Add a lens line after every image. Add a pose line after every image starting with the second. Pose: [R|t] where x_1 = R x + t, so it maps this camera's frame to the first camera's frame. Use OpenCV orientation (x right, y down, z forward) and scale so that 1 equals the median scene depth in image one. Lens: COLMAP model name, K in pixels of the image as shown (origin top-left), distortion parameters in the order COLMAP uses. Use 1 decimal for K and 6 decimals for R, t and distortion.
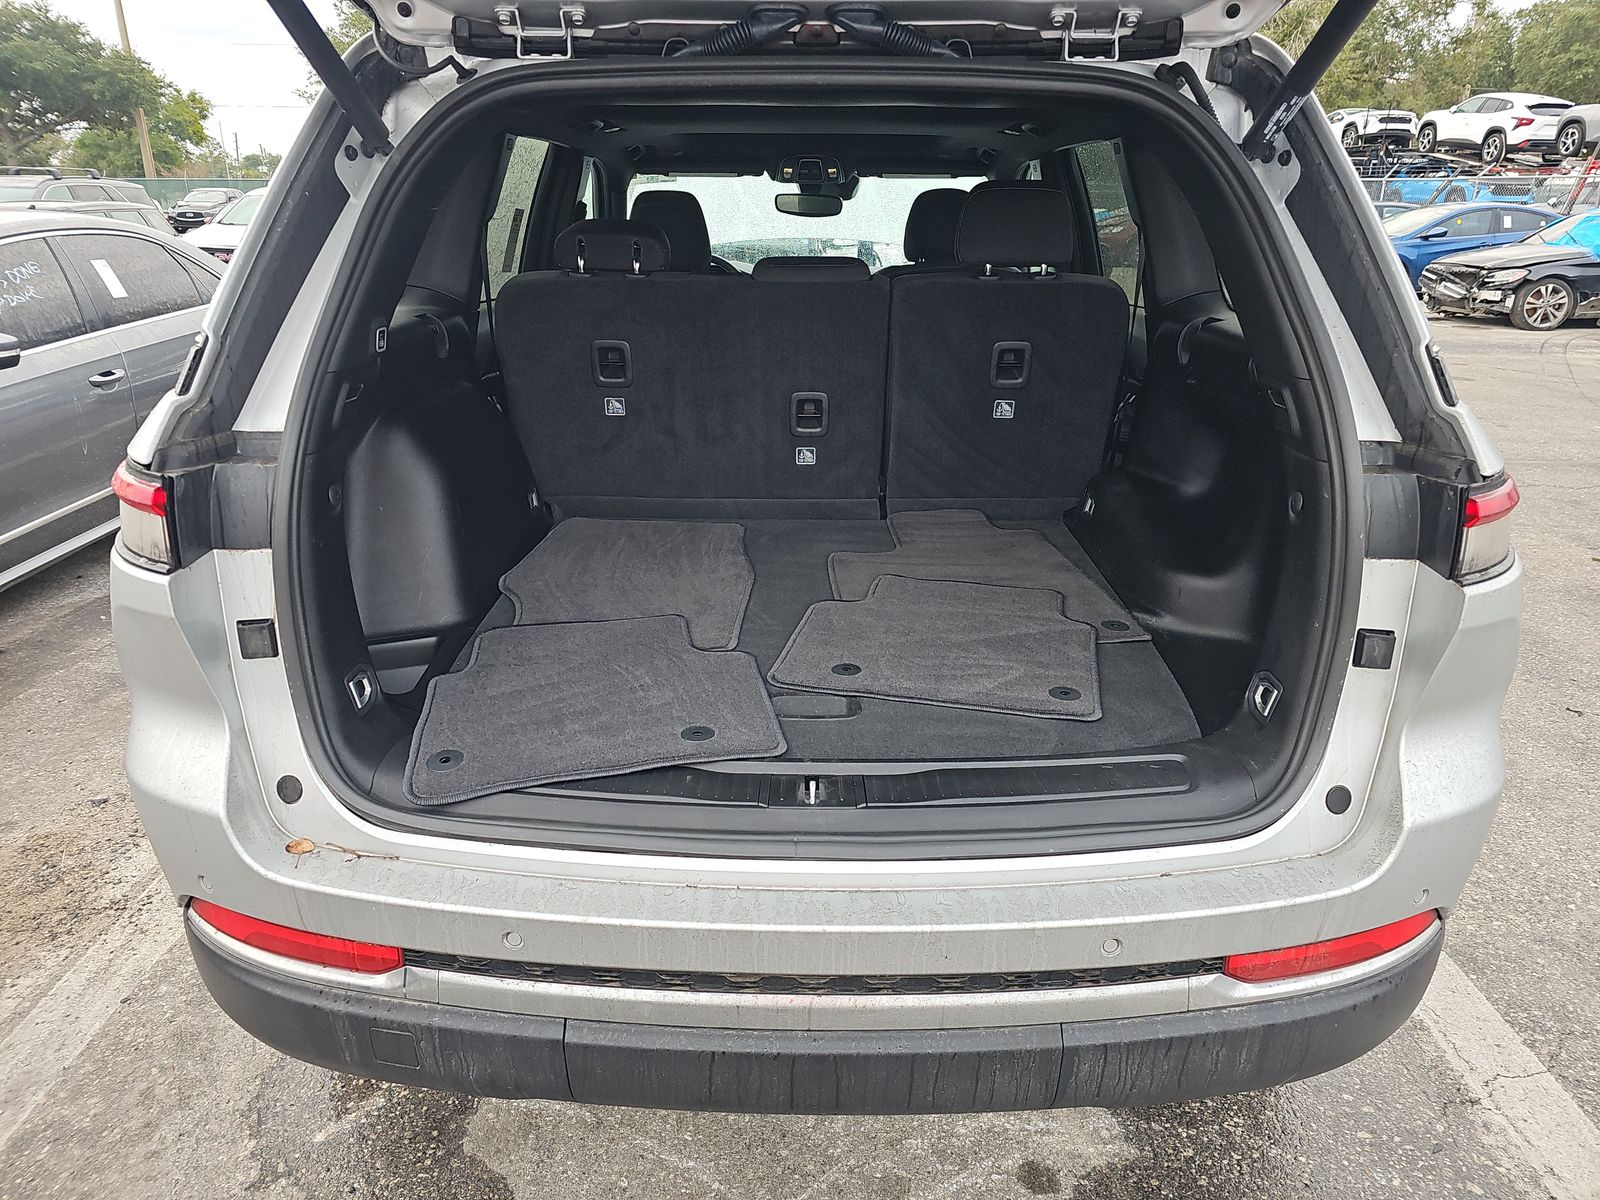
lens RADIAL K [[1058.3, 0, 800.8], [0, 1058.3, 583.4], [0, 0, 1]] dist [0.031850, -0.028852]
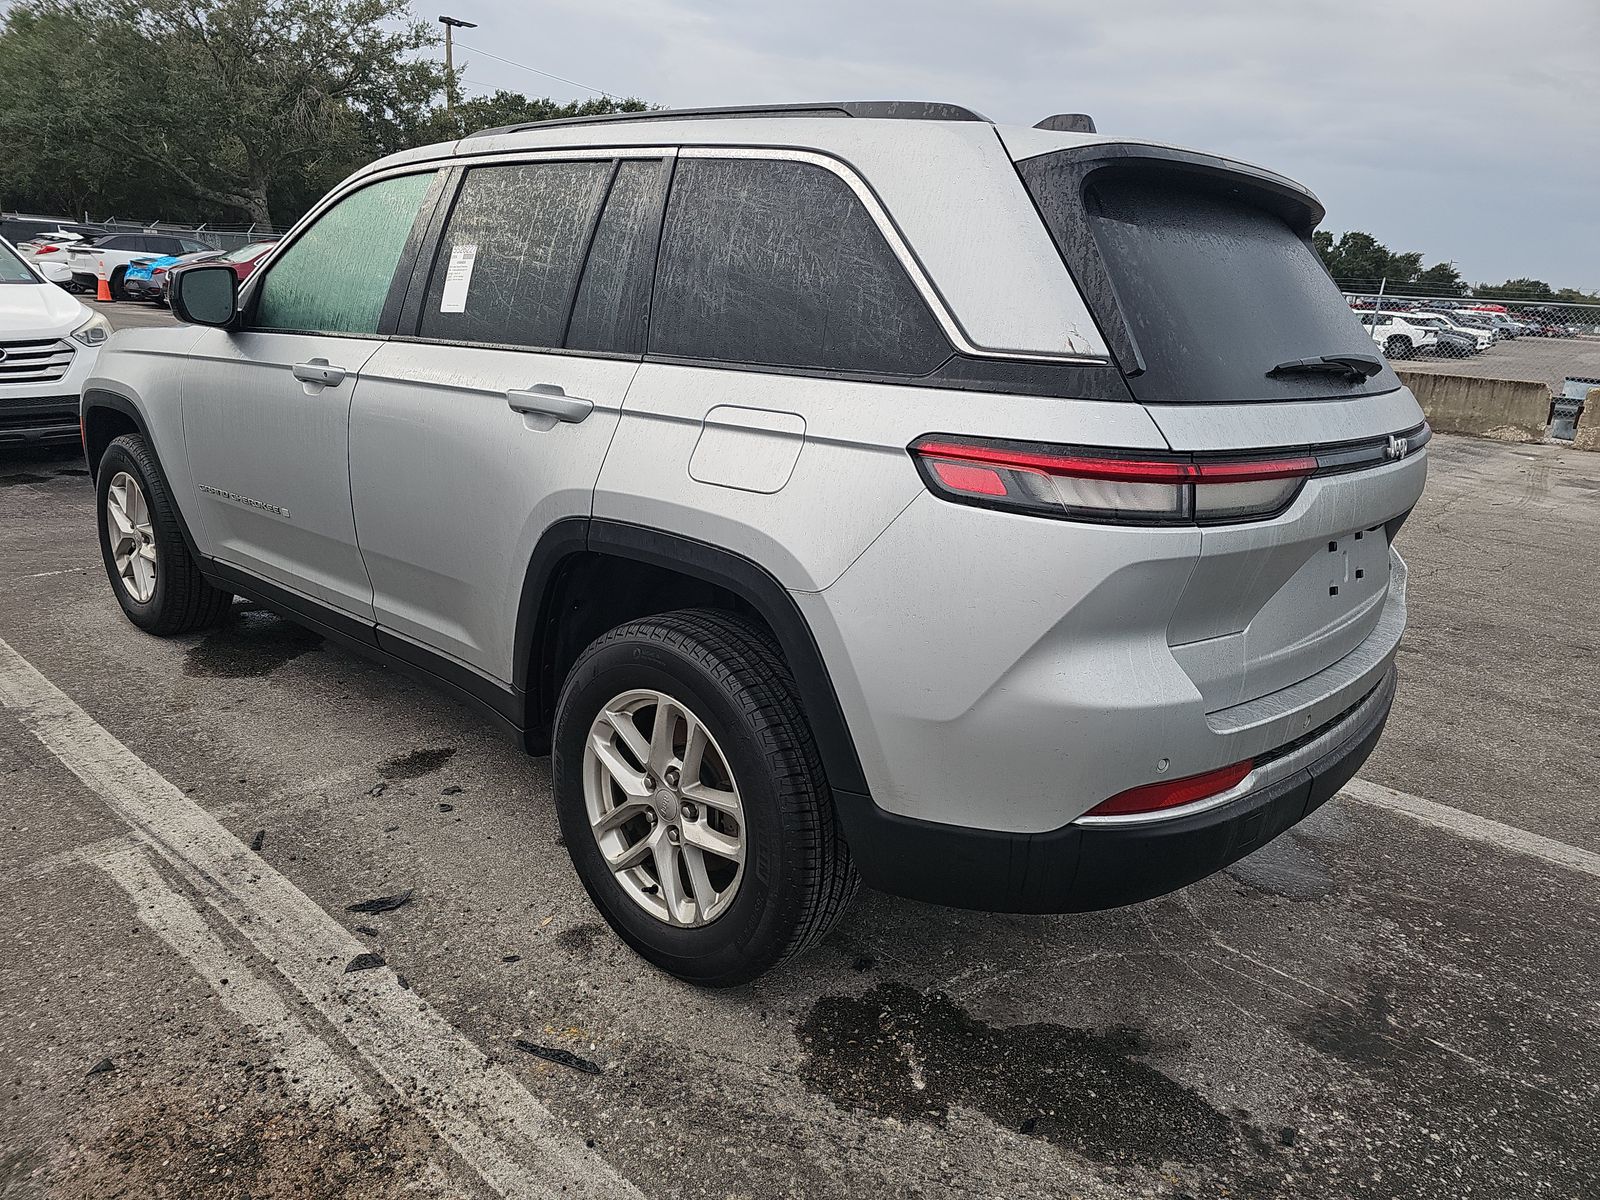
lens RADIAL K [[1058.3, 0, 787.0], [0, 1058.3, 598.2], [0, 0, 1]] dist [0.031850, -0.028852]
pose [[0.655230, -0.176872, 0.734431, -1.242078], [0.202458, 0.977754, 0.054847, -0.062423], [-0.727794, 0.112754, 0.676463, 0.290825]]
